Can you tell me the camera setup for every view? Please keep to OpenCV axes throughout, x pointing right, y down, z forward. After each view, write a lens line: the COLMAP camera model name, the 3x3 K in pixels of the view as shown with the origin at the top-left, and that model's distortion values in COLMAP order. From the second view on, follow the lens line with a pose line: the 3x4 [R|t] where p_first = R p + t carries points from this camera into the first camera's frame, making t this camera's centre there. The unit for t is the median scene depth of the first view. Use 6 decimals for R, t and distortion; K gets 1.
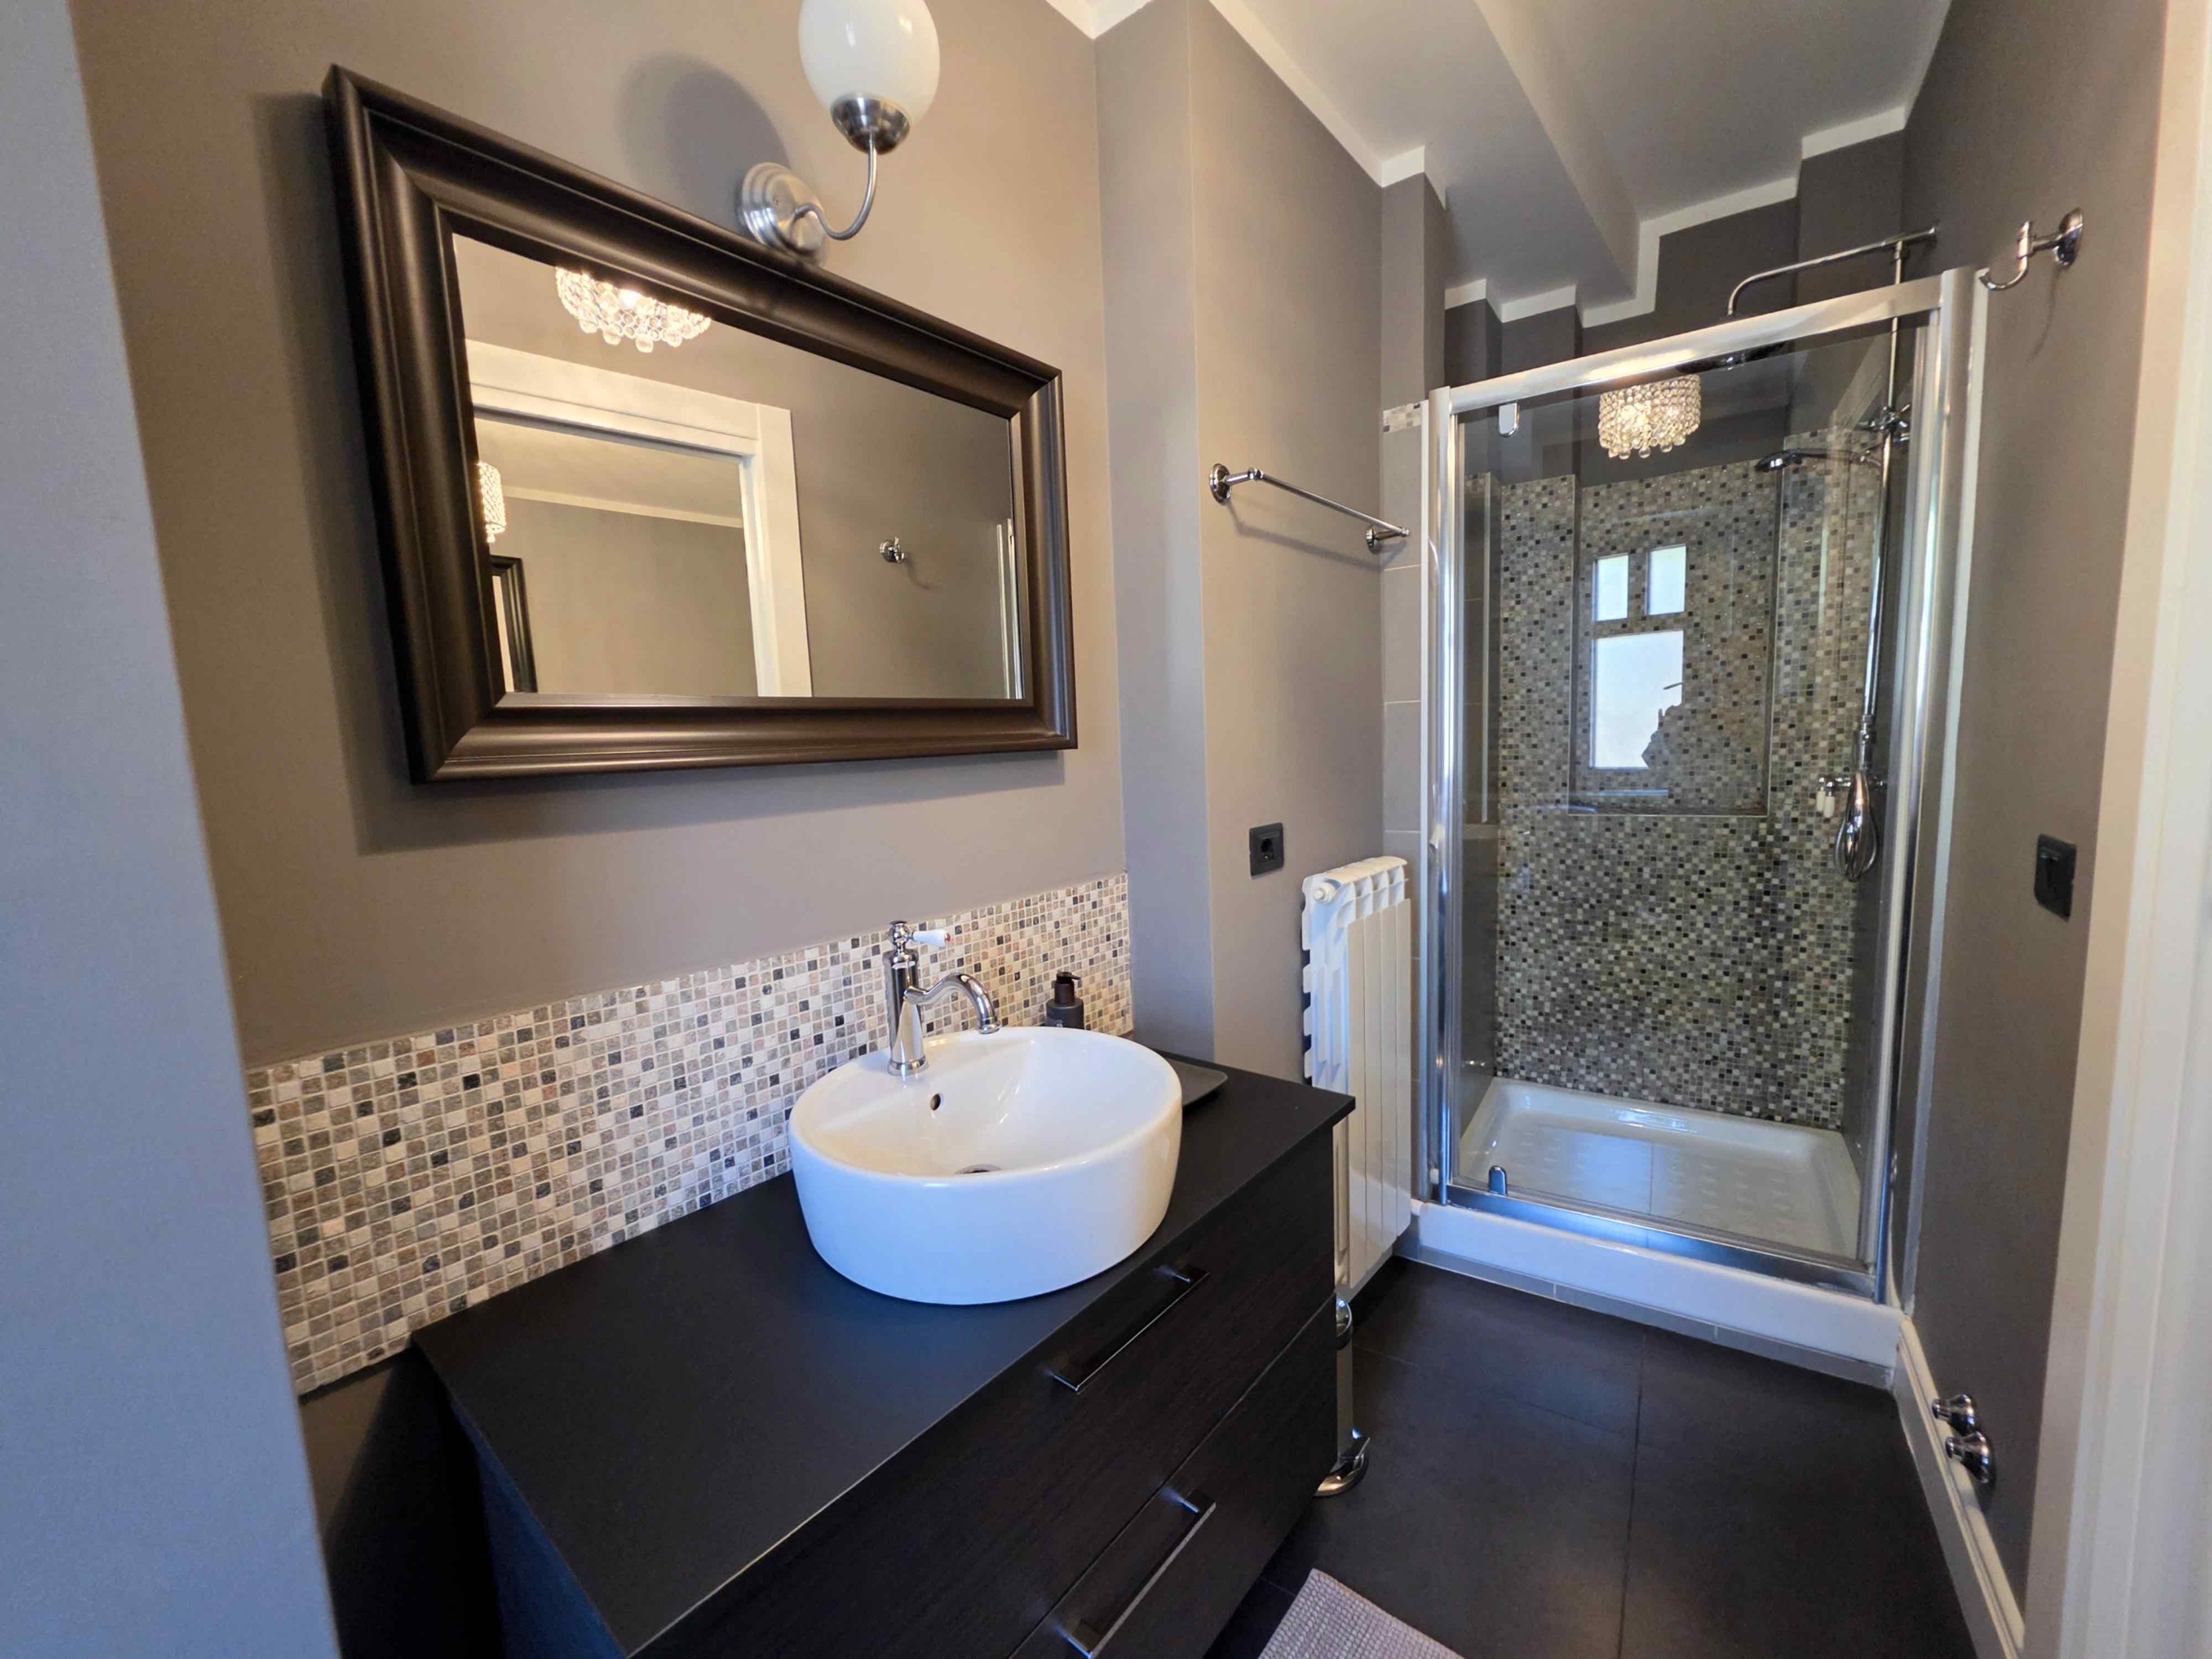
lens RADIAL K [[887.8, 0, 1096.4], [0, 887.8, 851.2], [0, 0, 1]] dist [-0.010871, 0.002850]
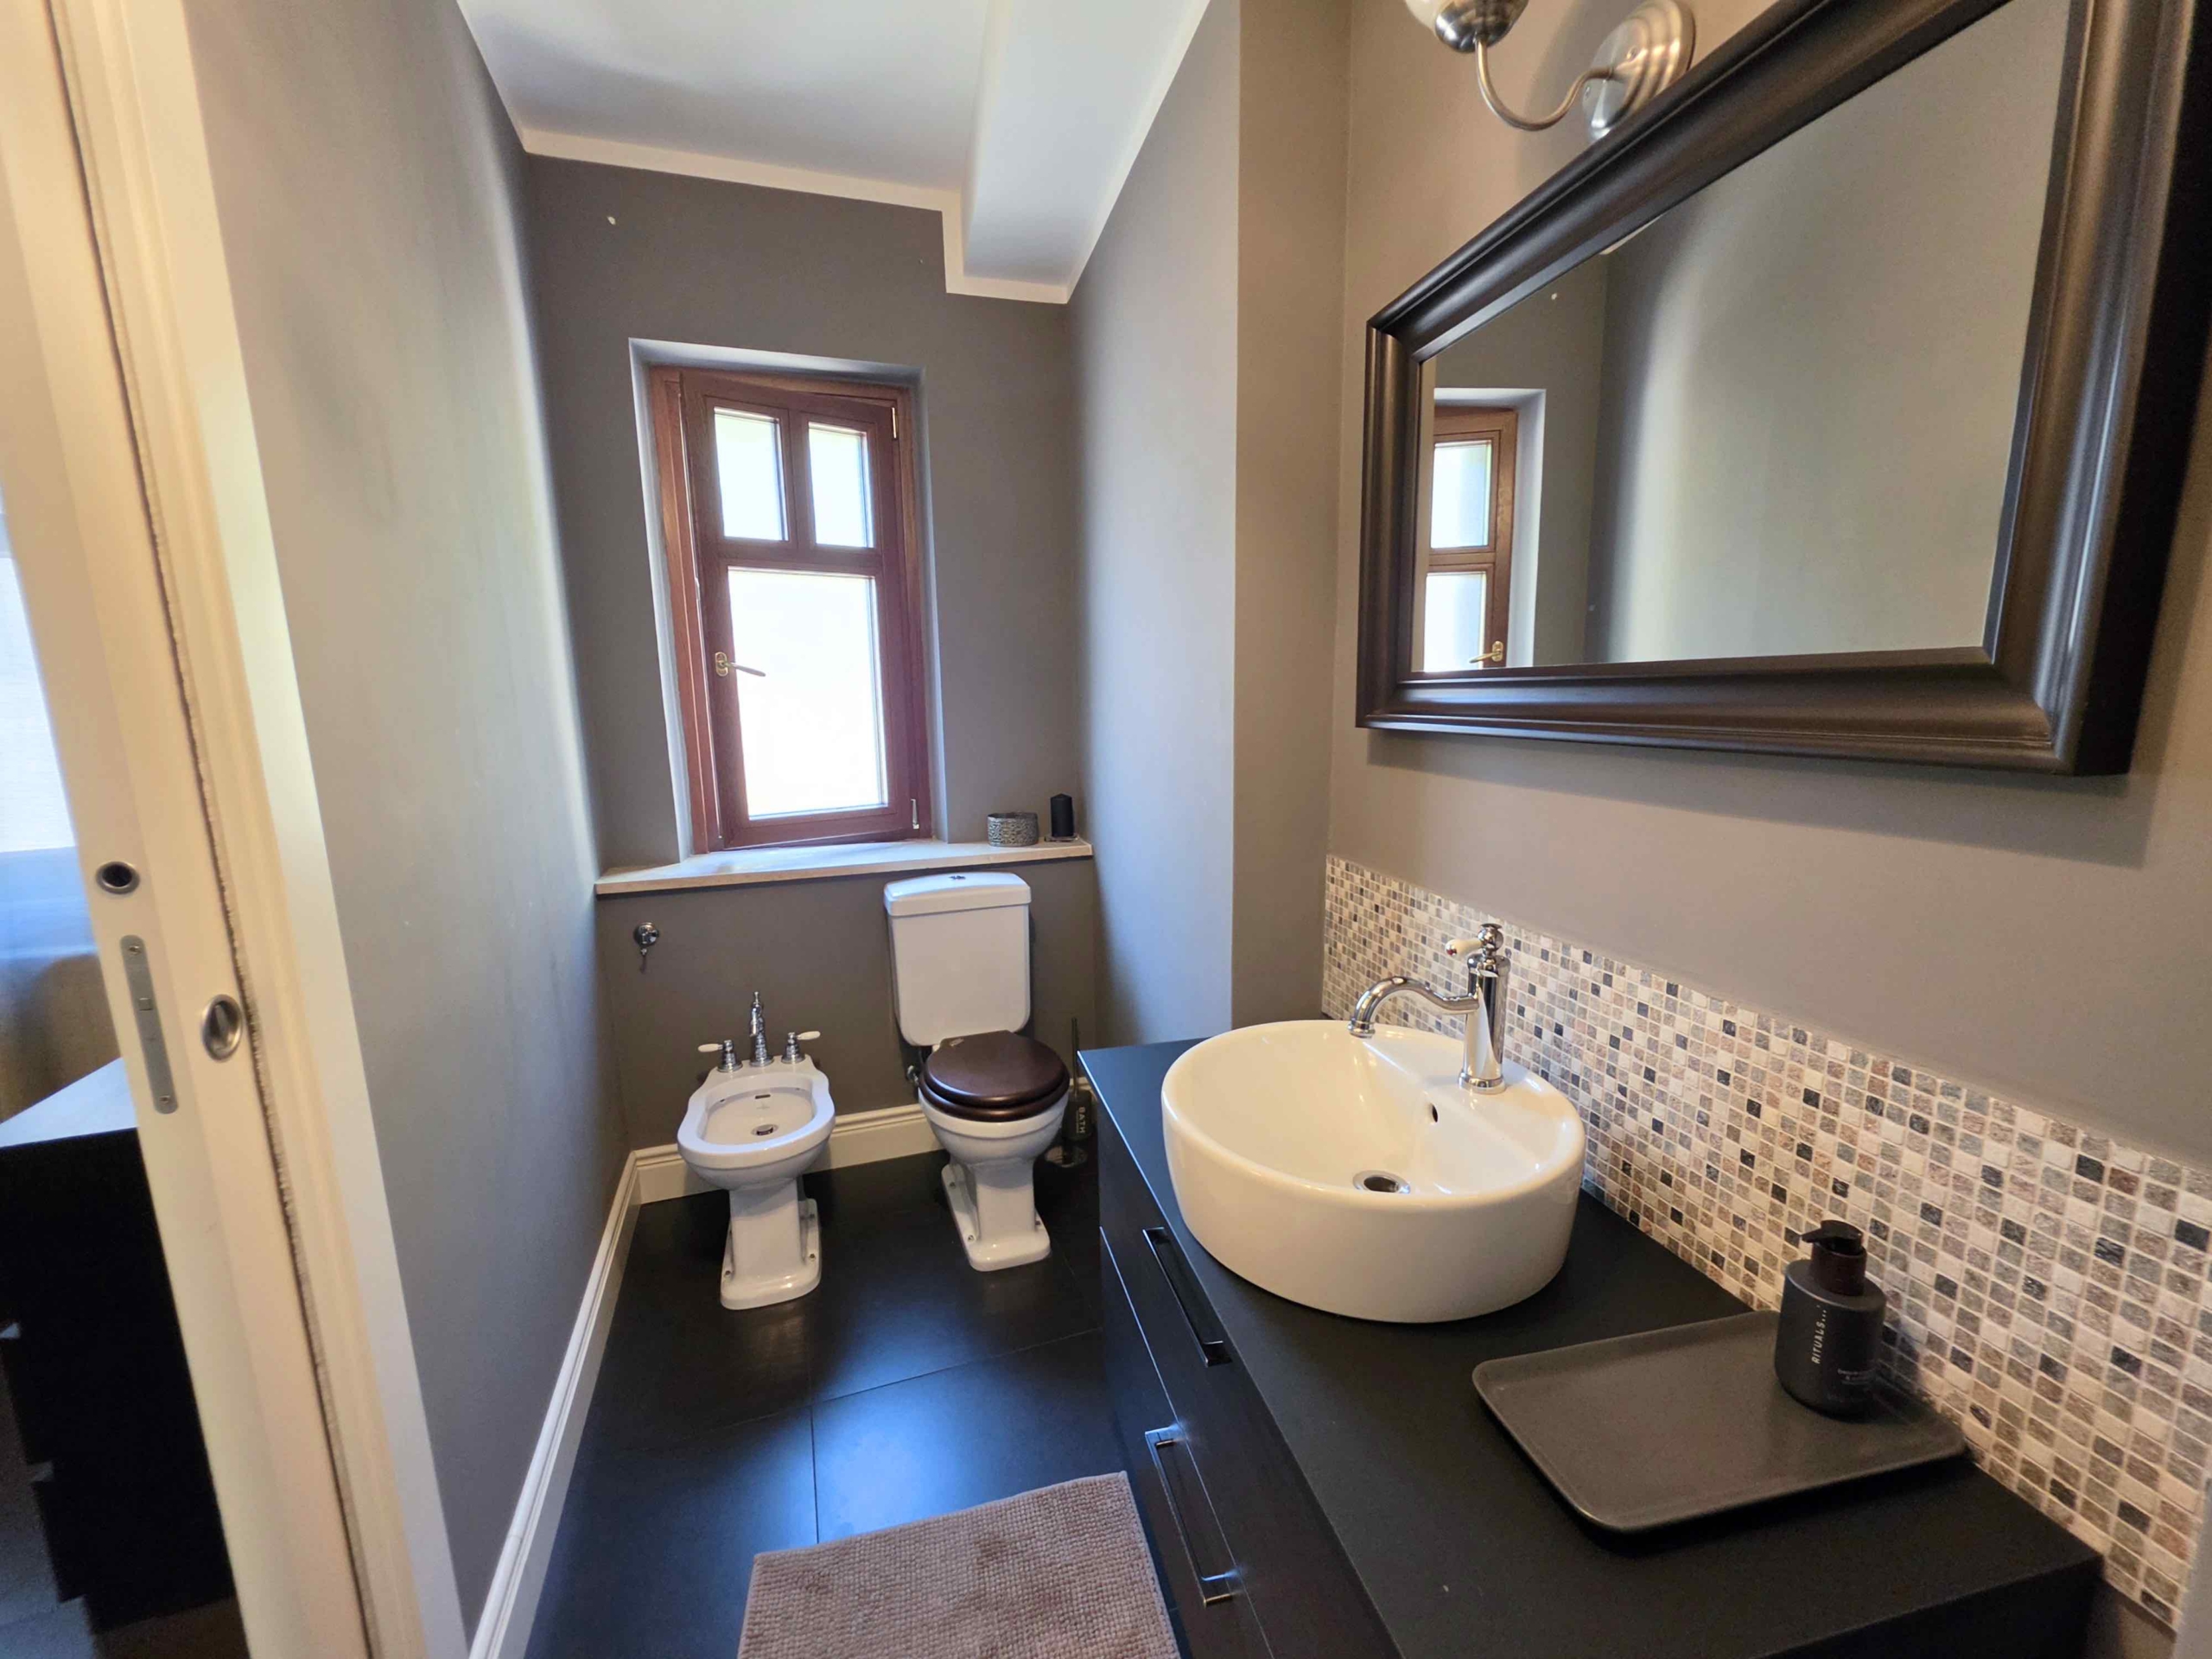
lens RADIAL K [[887.8, 0, 1096.4], [0, 887.8, 851.2], [0, 0, 1]] dist [-0.010871, 0.002850]
pose [[-0.598625, 0.188634, -0.778502, 0.676486], [-0.059455, 0.958733, 0.278022, -0.209859], [0.798820, 0.212717, -0.562706, 1.130854]]
